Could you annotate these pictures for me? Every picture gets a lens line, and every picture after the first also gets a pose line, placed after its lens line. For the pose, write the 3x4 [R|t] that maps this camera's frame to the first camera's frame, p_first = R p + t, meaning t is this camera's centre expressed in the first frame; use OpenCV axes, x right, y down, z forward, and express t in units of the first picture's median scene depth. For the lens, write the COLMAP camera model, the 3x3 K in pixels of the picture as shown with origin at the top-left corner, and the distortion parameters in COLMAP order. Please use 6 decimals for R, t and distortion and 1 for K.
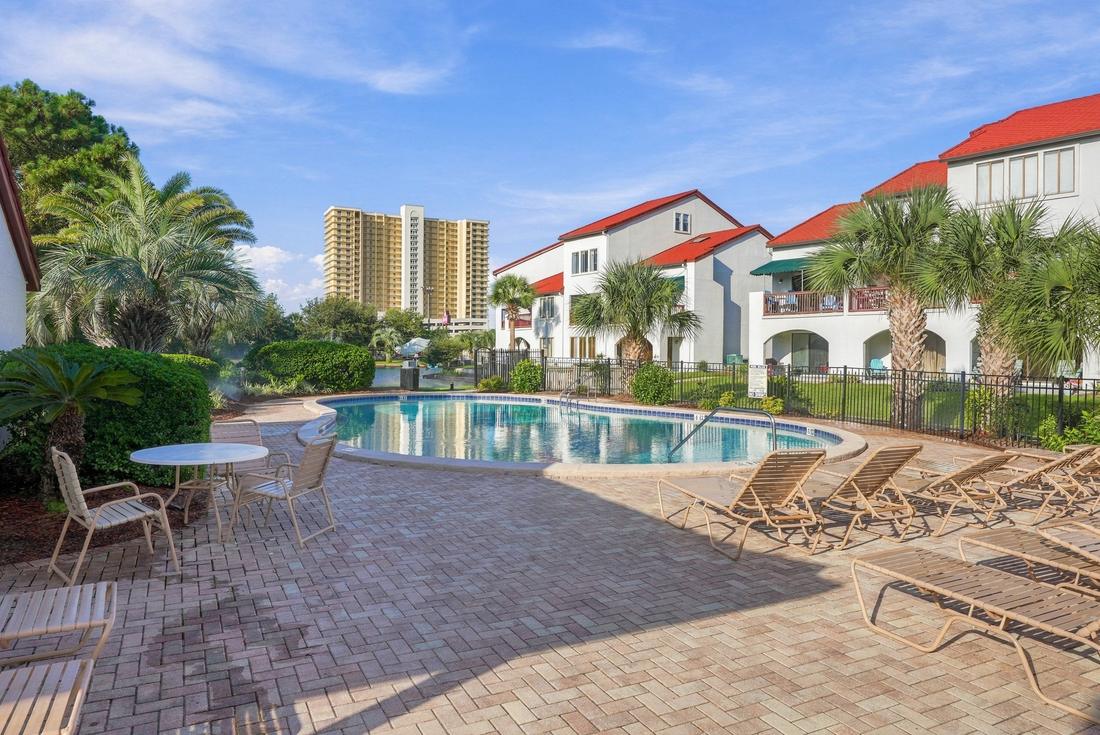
lens RADIAL K [[725.7, 0, 550.8], [0, 725.7, 363.9], [0, 0, 1]] dist [-0.005650, 0.001993]
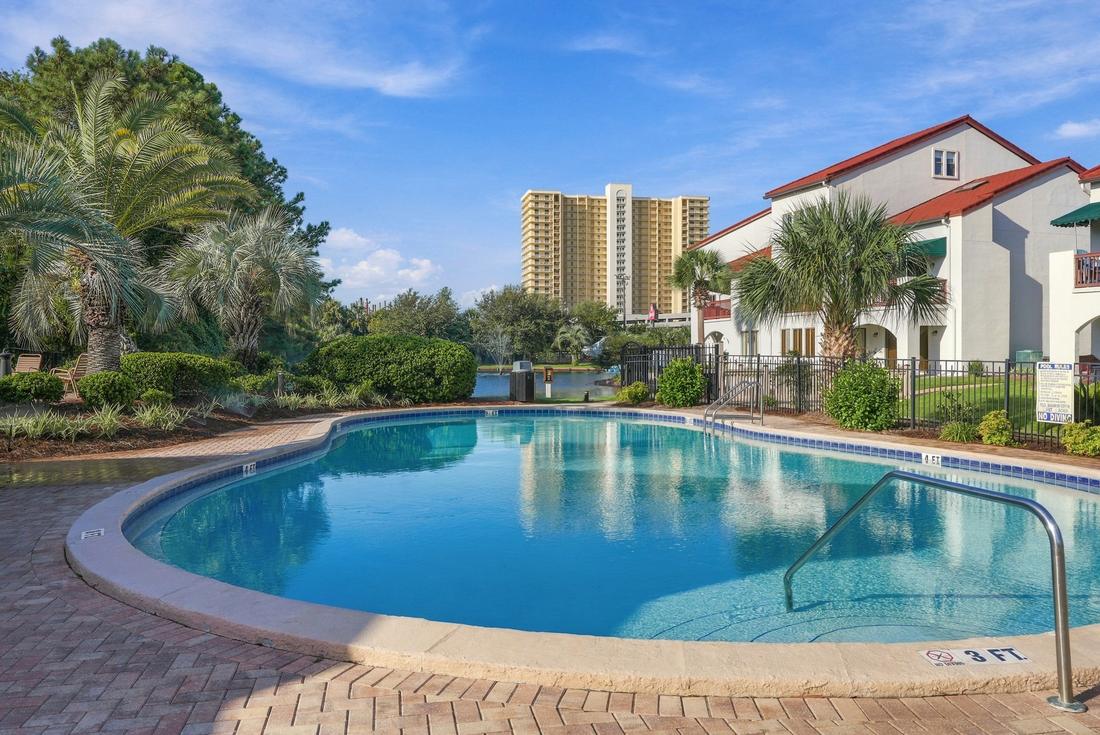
lens RADIAL K [[840.6, 0, 553.7], [0, 840.6, 361.3], [0, 0, 1]] dist [-0.005852, 0.000694]
pose [[0.961608, -0.006175, -0.274359, 0.038168], [0.004045, 0.999957, -0.008330, 0.001552], [0.274399, 0.006900, 0.961591, 0.115939]]
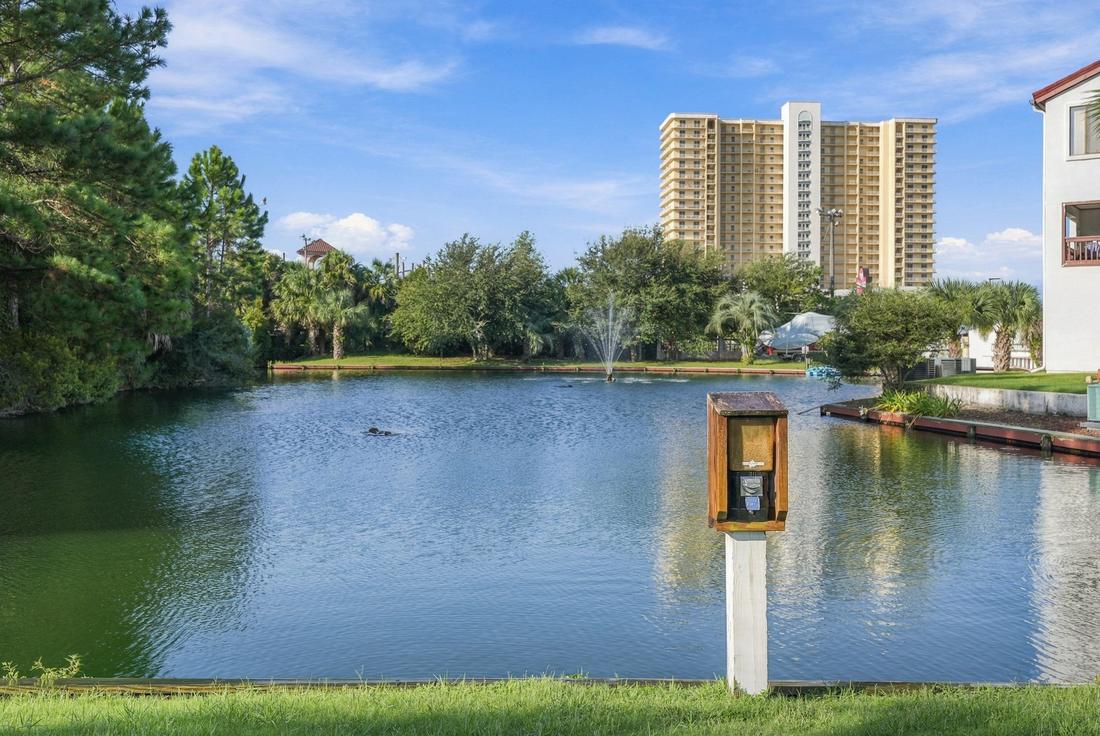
lens RADIAL K [[1072.6, 0, 549.2], [0, 1072.6, 364.3], [0, 0, 1]] dist [-0.017272, 0.000000]
pose [[0.912699, 0.003172, -0.408620, -0.106722], [-0.004093, 0.999991, -0.001380, -0.001428], [0.408612, 0.002932, 0.912703, 0.597580]]
